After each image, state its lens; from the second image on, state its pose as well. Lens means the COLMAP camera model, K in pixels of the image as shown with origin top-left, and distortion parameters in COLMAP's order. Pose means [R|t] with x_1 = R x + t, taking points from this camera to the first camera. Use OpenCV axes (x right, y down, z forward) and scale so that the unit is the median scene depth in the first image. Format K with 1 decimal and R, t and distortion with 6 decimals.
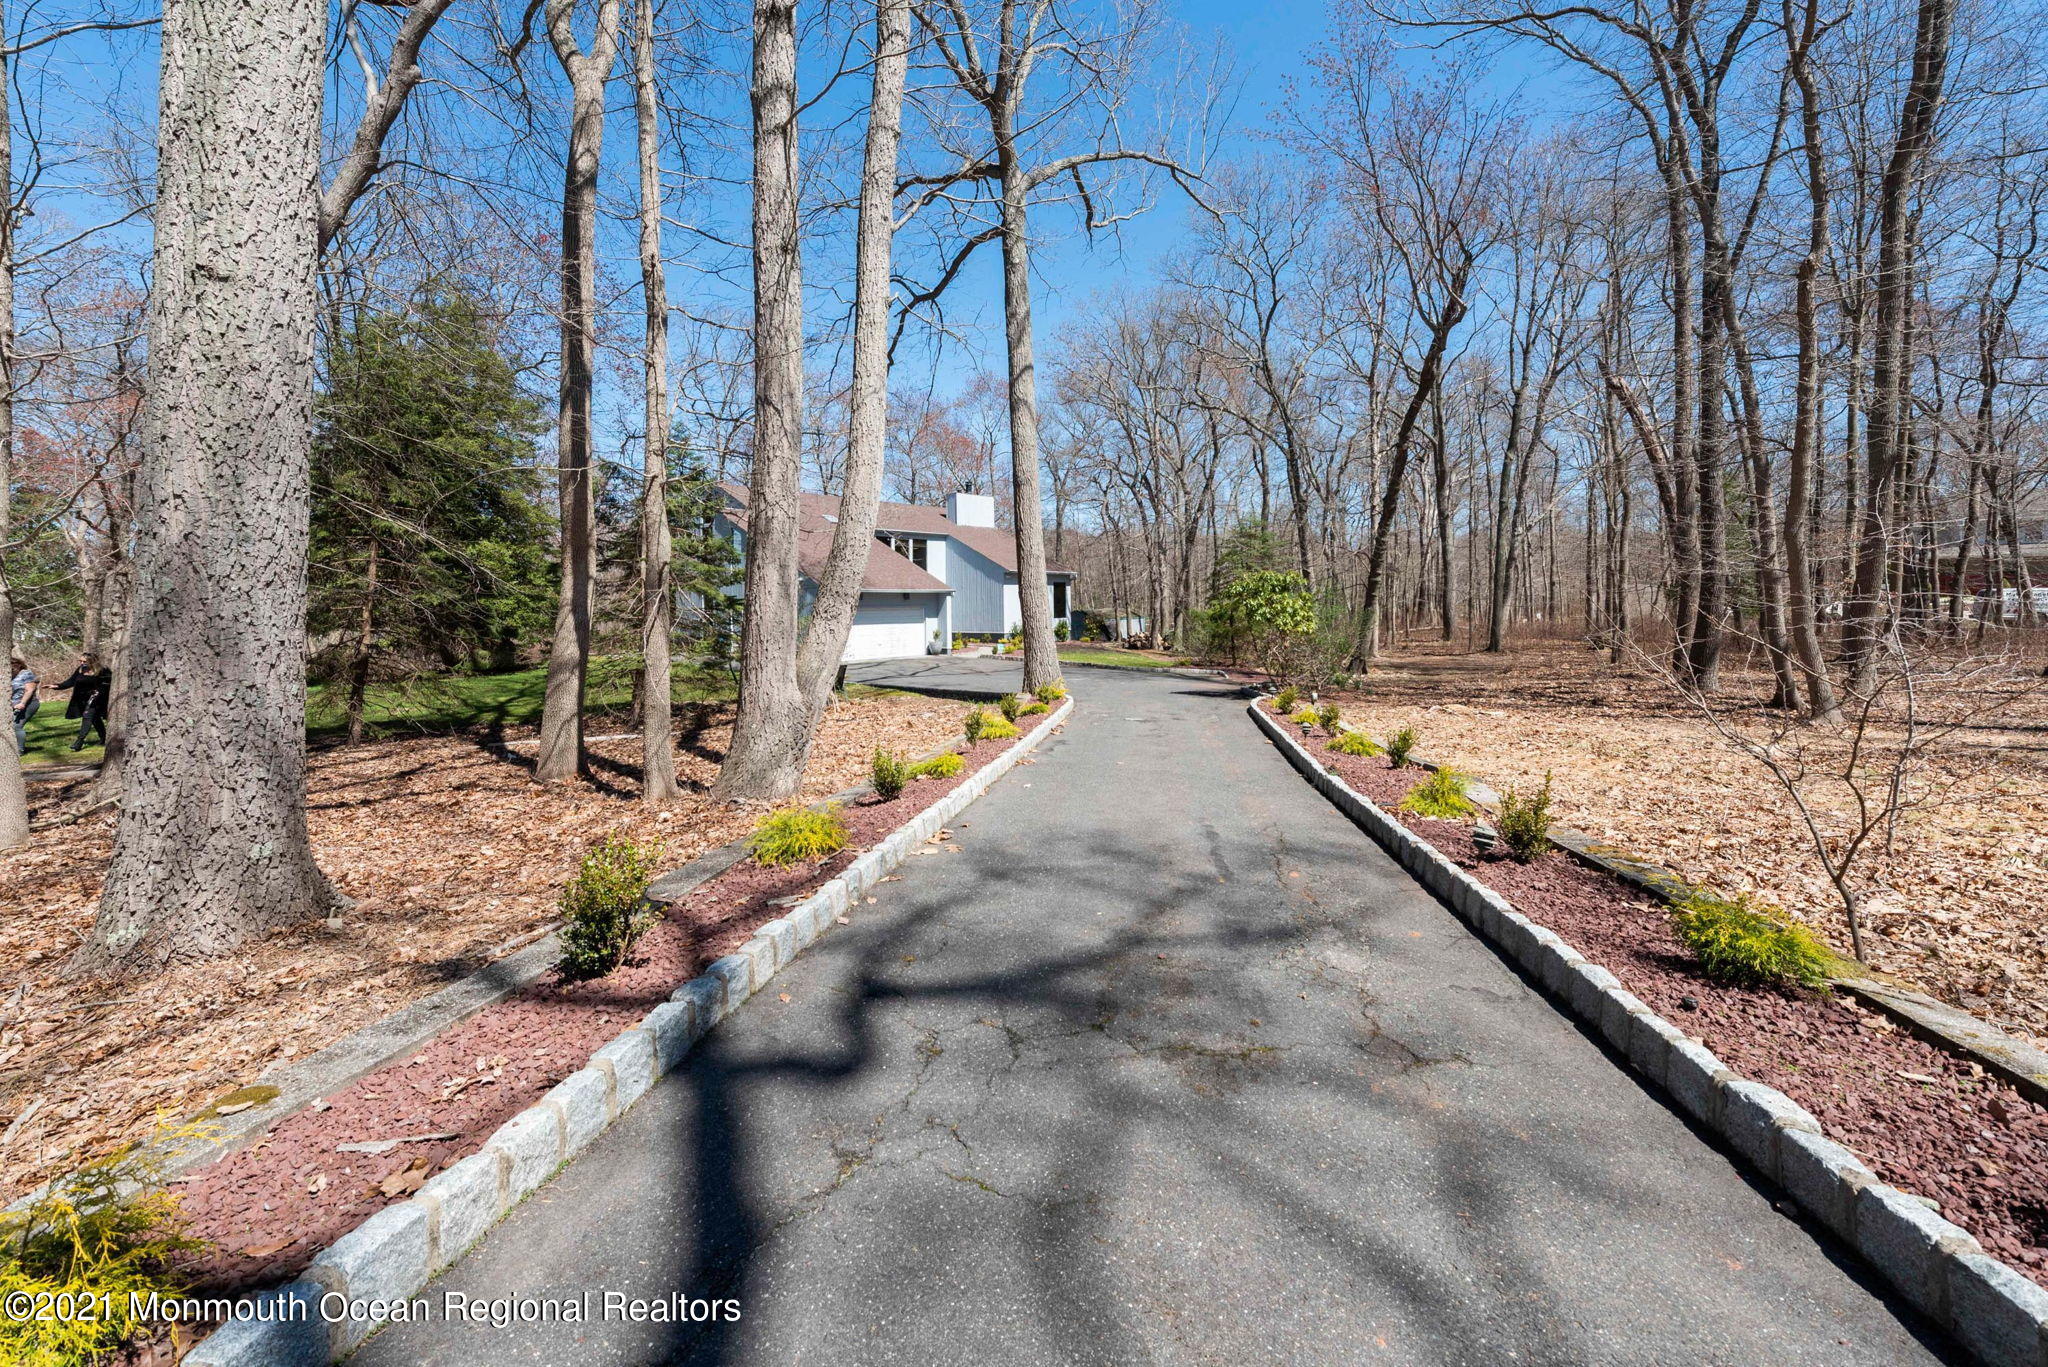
lens RADIAL K [[814.0, 0, 1029.7], [0, 814.0, 669.1], [0, 0, 1]] dist [0.011272, -0.000355]
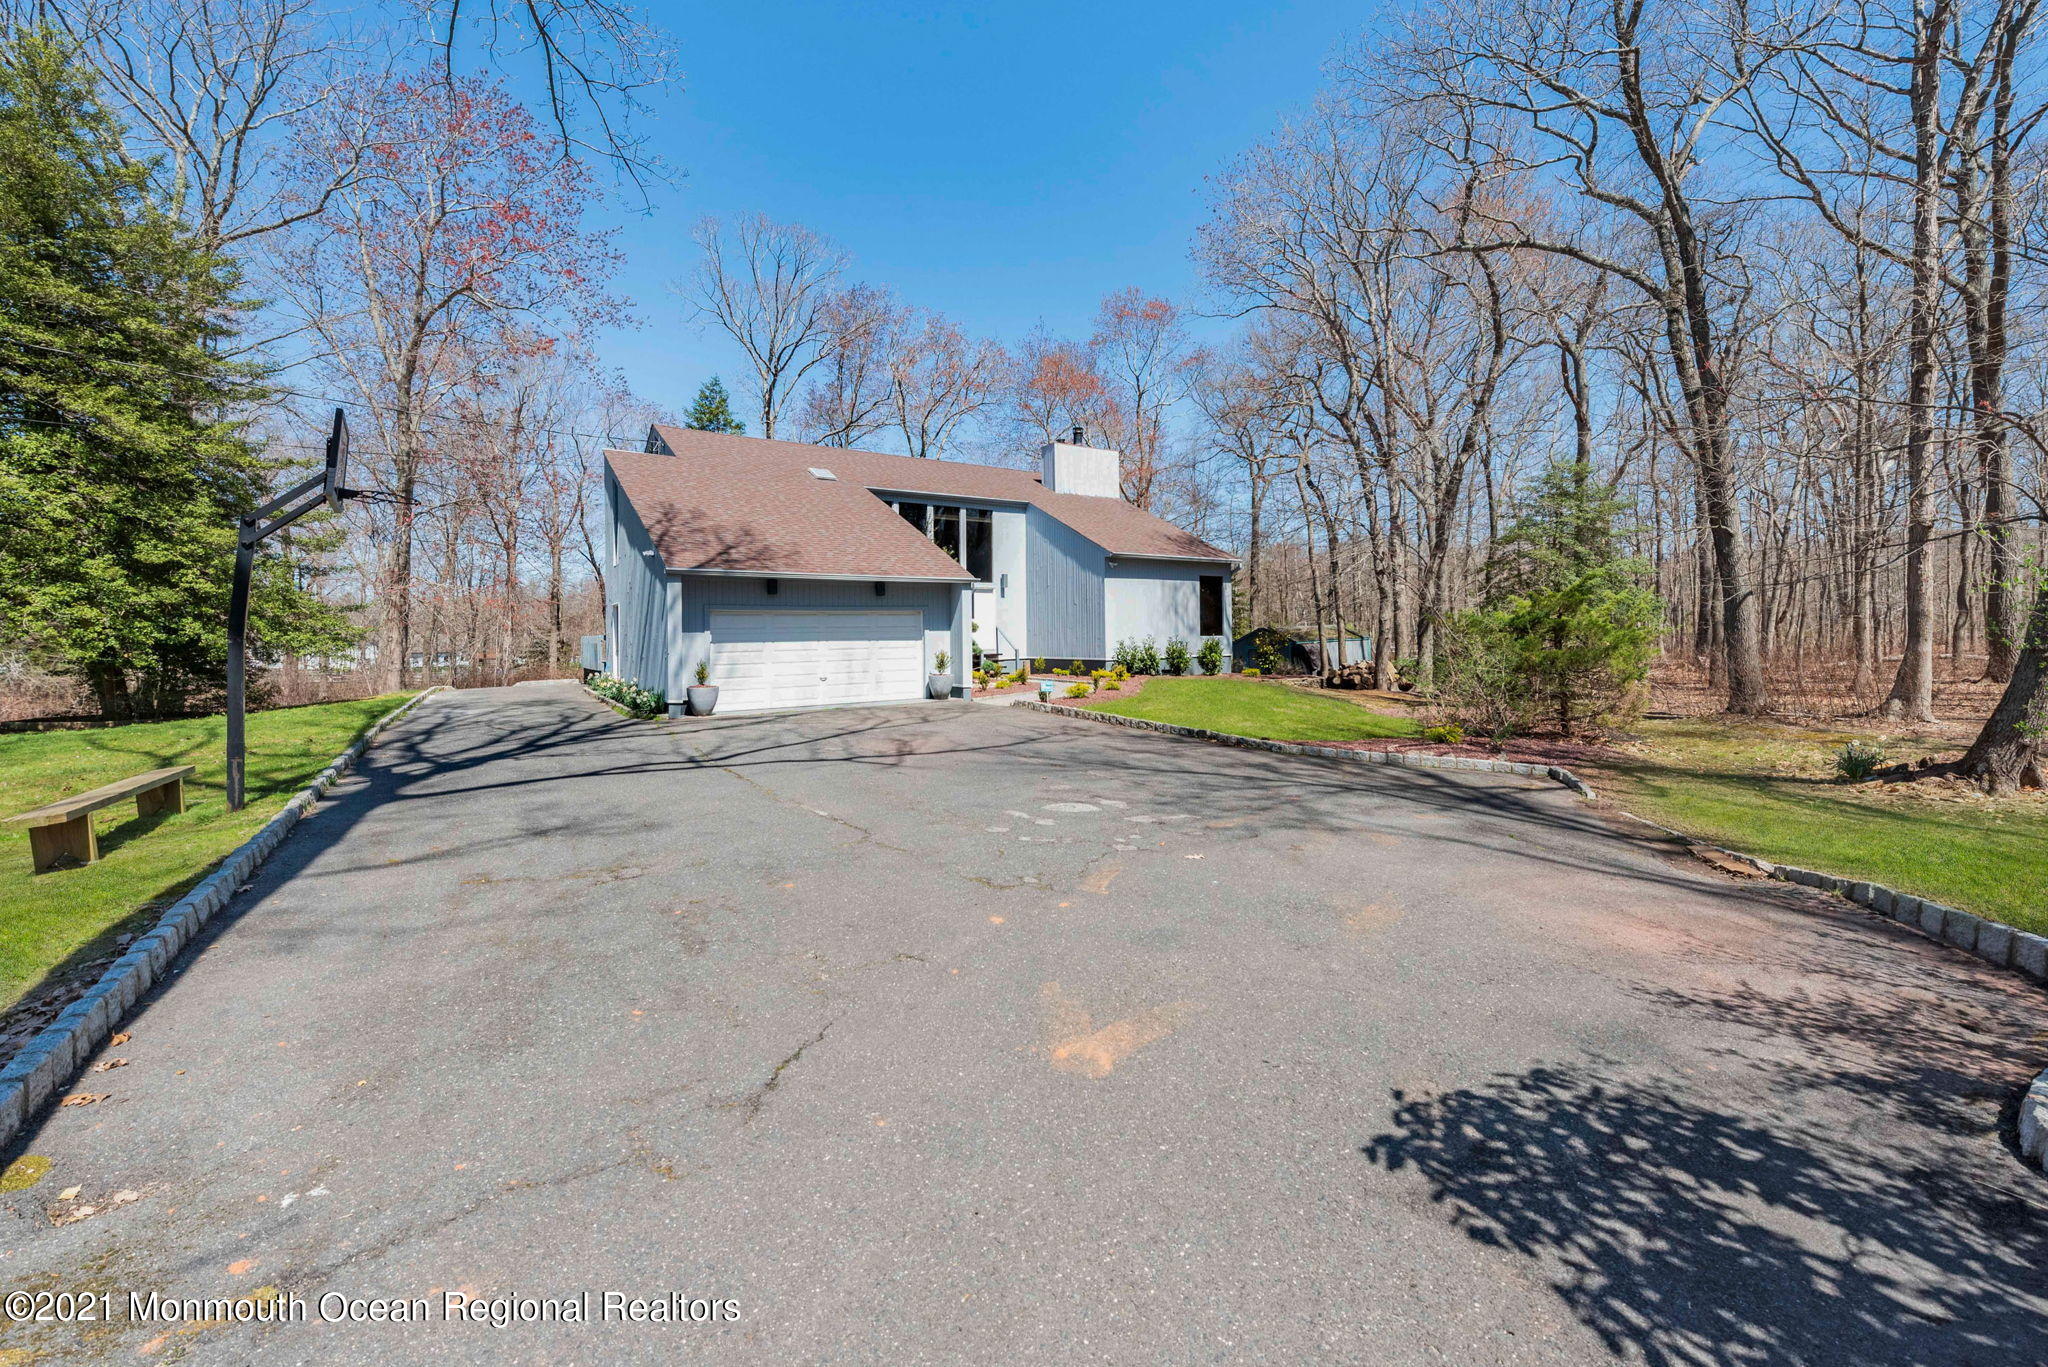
lens RADIAL K [[828.4, 0, 1032.6], [0, 828.4, 685.0], [0, 0, 1]] dist [-0.001945, -0.000215]
pose [[0.967050, 0.014454, -0.254175, 0.062651], [-0.018475, 0.999739, -0.013441, -0.015011], [0.253915, 0.017694, 0.967065, 0.360635]]
